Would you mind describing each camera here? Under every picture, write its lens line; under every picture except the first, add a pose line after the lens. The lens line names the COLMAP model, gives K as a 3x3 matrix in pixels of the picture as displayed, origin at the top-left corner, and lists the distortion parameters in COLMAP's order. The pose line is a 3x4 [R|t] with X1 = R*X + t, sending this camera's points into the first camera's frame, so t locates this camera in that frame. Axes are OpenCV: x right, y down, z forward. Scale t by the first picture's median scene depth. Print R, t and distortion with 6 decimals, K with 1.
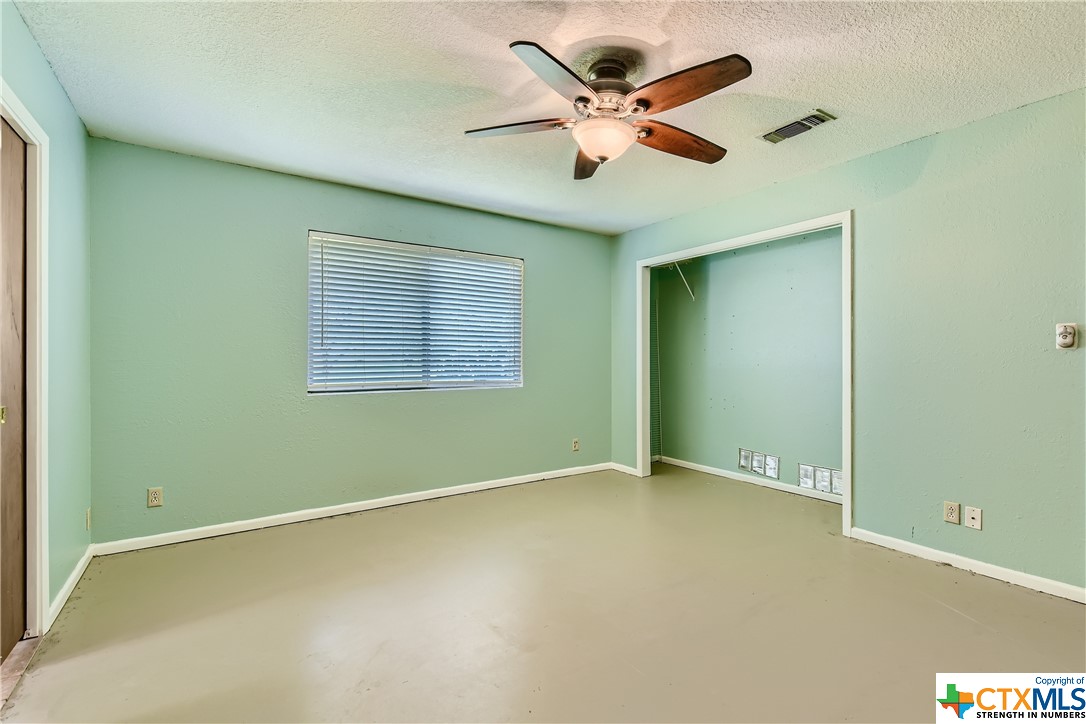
lens RADIAL K [[488.0, 0, 535.9], [0, 488.0, 360.2], [0, 0, 1]] dist [0.009952, -0.001504]
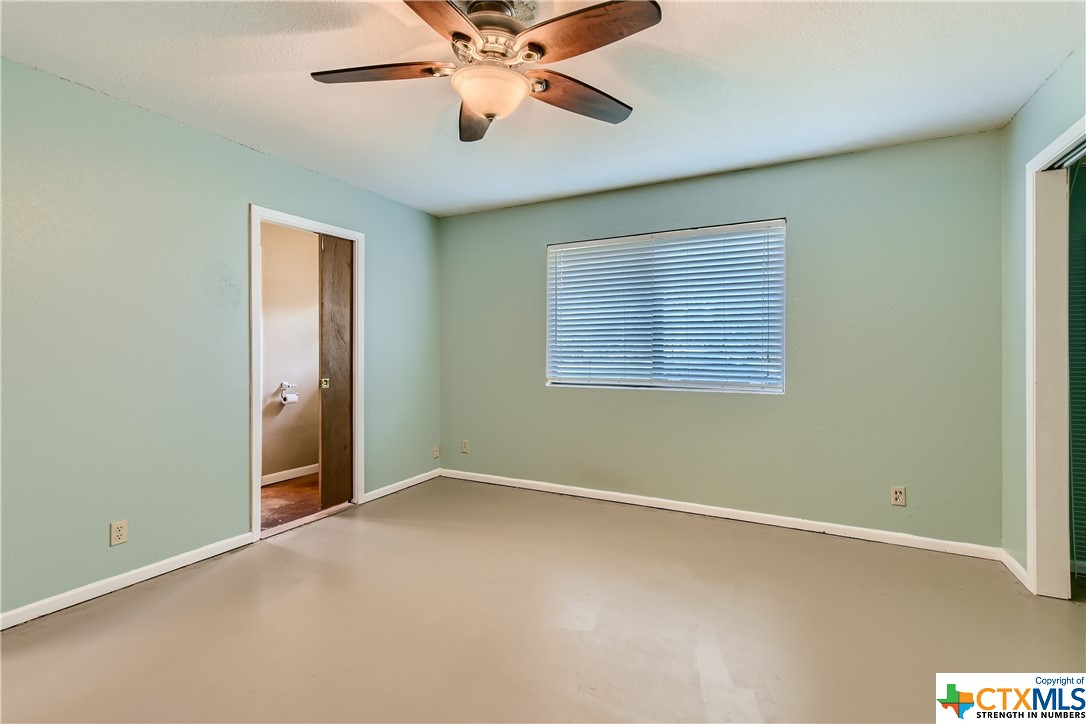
lens RADIAL K [[488.0, 0, 536.7], [0, 488.0, 354.3], [0, 0, 1]] dist [0.009952, -0.001504]
pose [[0.477857, 0.004485, -0.878426, 0.484131], [-0.002324, 0.999990, 0.003841, -0.007756], [0.878435, 0.000206, 0.477862, 0.362837]]
